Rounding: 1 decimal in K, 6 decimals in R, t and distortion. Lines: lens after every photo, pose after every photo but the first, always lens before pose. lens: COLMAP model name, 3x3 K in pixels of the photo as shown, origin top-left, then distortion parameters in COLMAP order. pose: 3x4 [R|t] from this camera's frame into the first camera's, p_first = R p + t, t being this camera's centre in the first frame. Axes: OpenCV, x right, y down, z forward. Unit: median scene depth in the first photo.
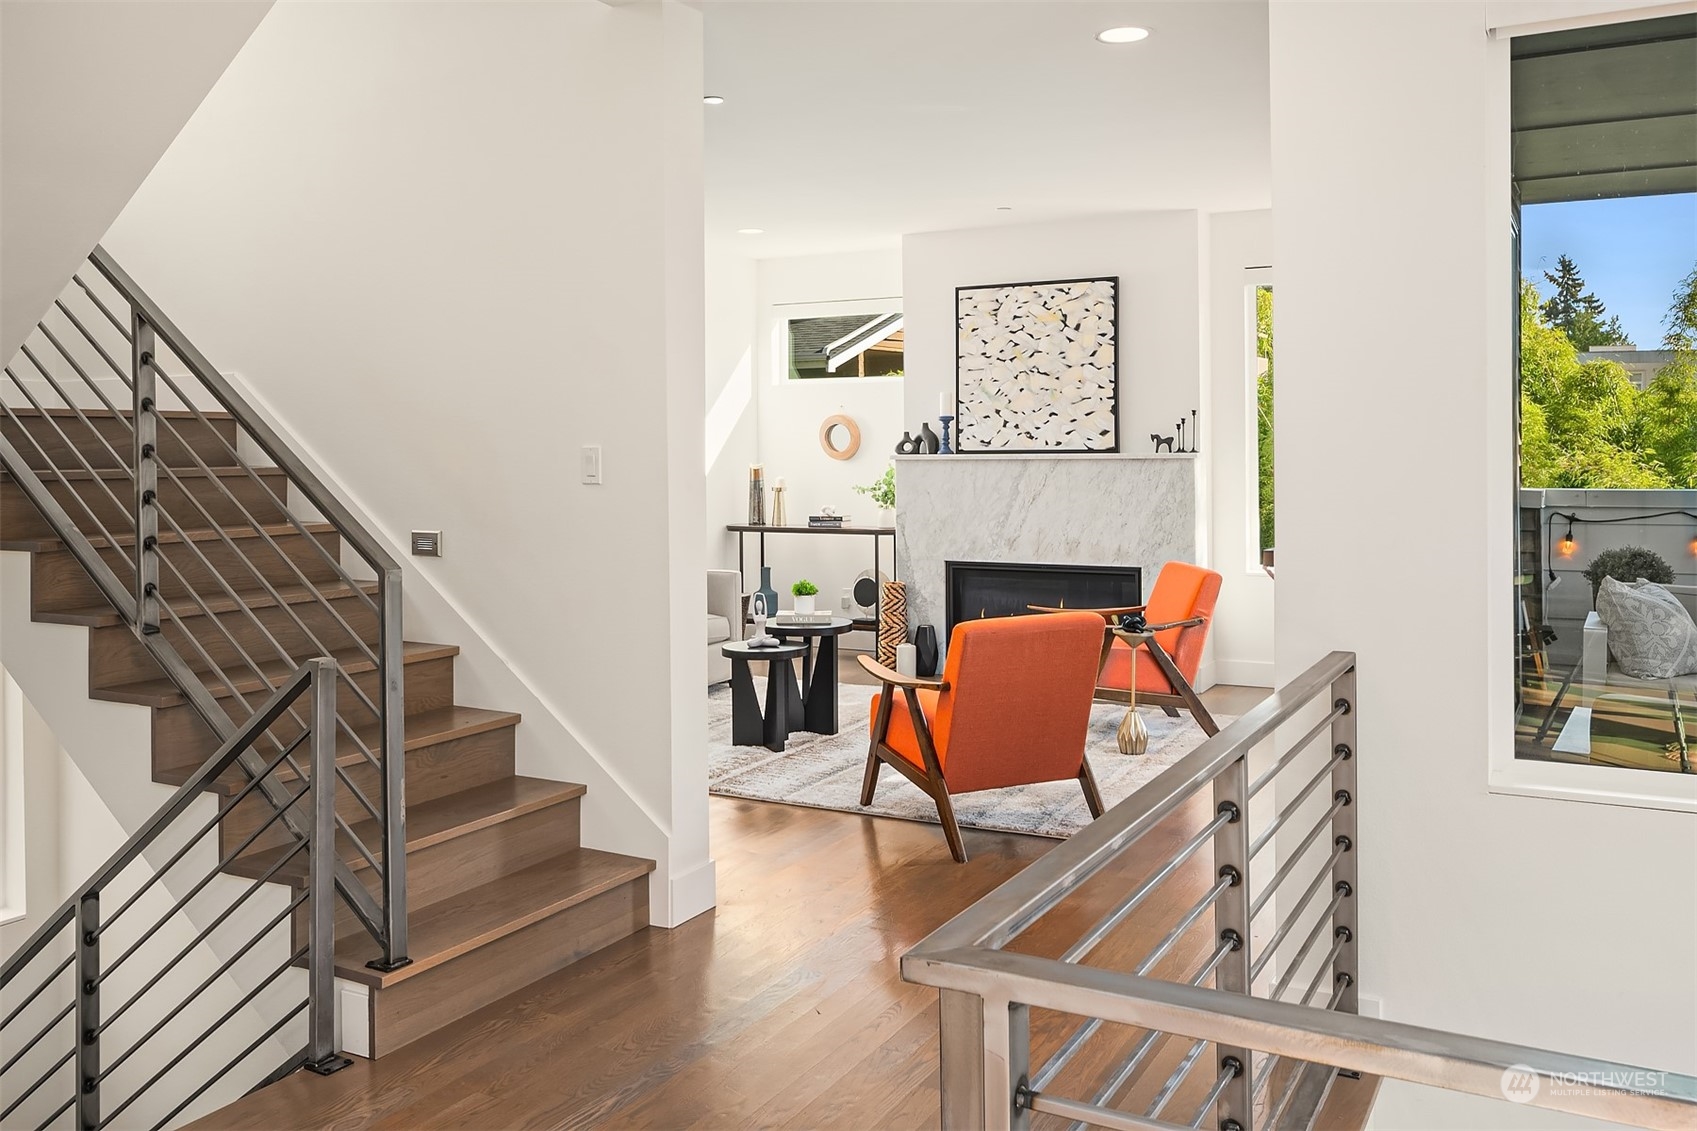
lens RADIAL K [[1403.3, 0, 851.4], [0, 1403.3, 449.7], [0, 0, 1]] dist [-0.000267, -0.005510]
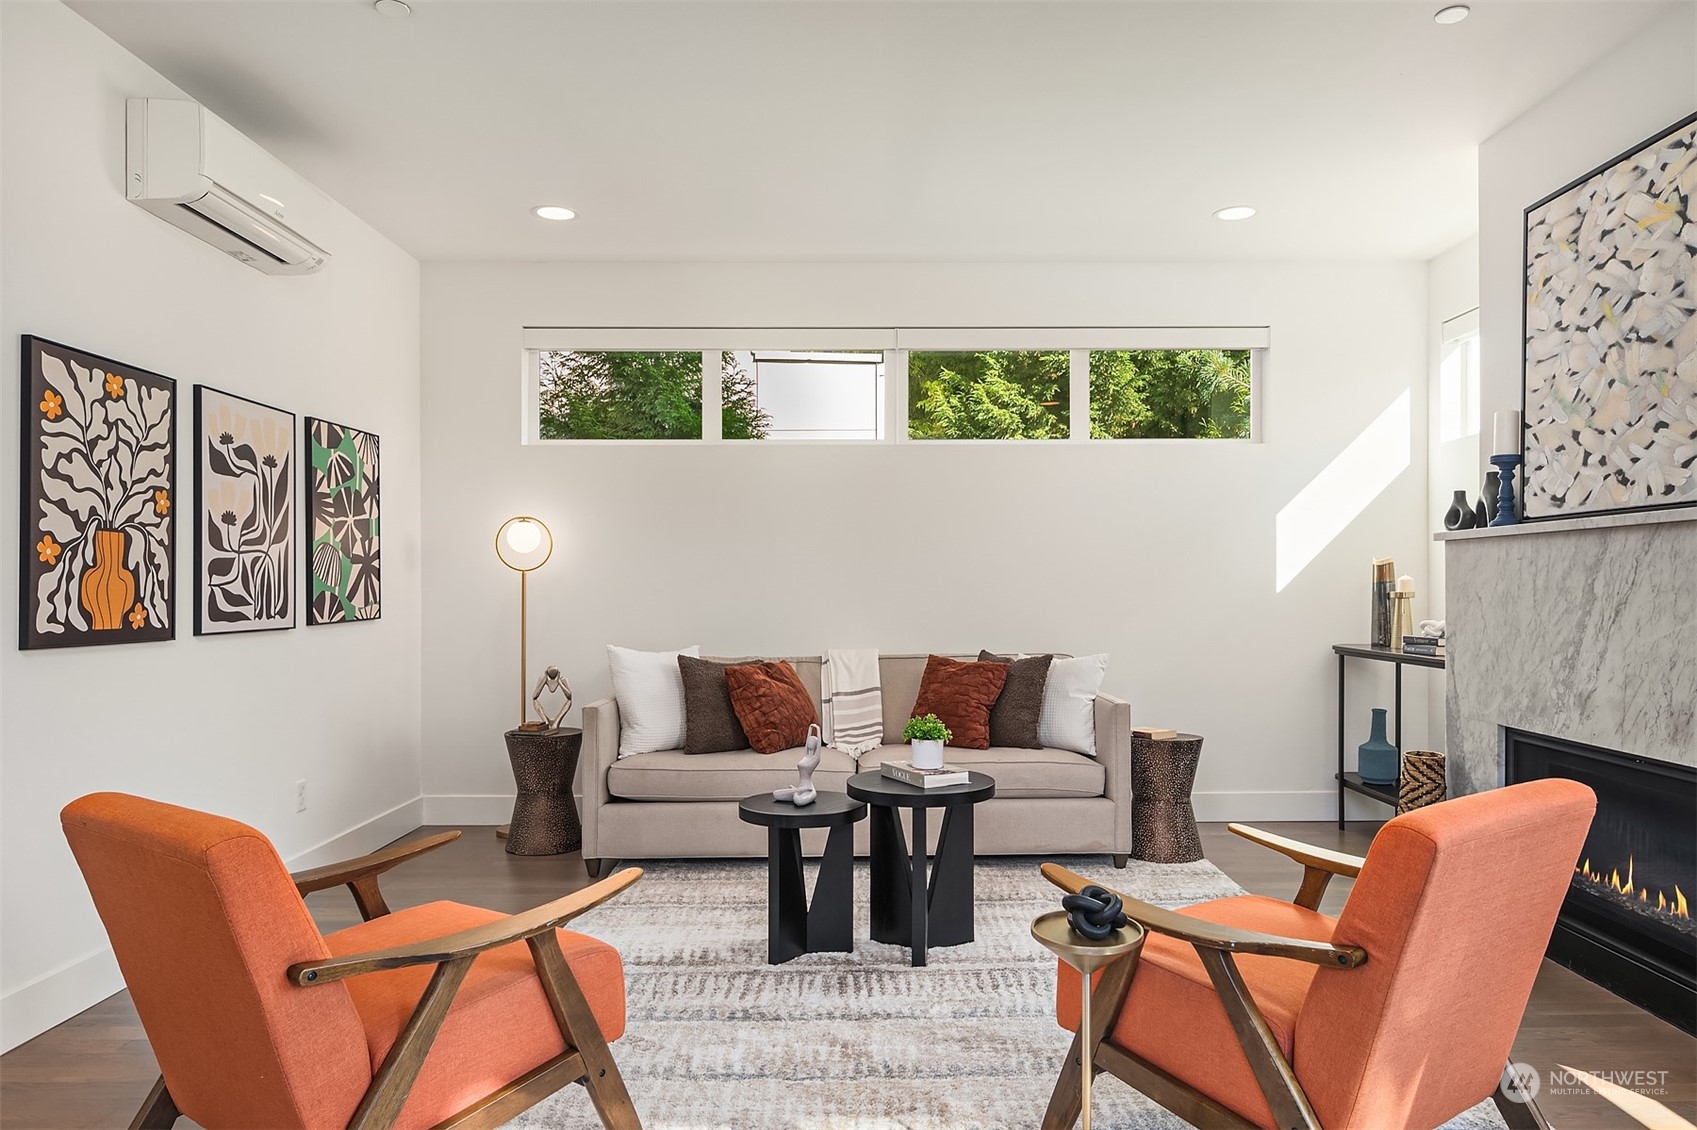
lens RADIAL K [[1113.6, 0, 879.1], [0, 1113.6, 589.4], [0, 0, 1]] dist [-0.002681, -0.003443]
pose [[0.492301, 0.009719, -0.870371, 0.331581], [-0.004298, 0.999953, 0.008735, 0.025399], [0.870414, -0.000559, 0.492319, 0.604907]]
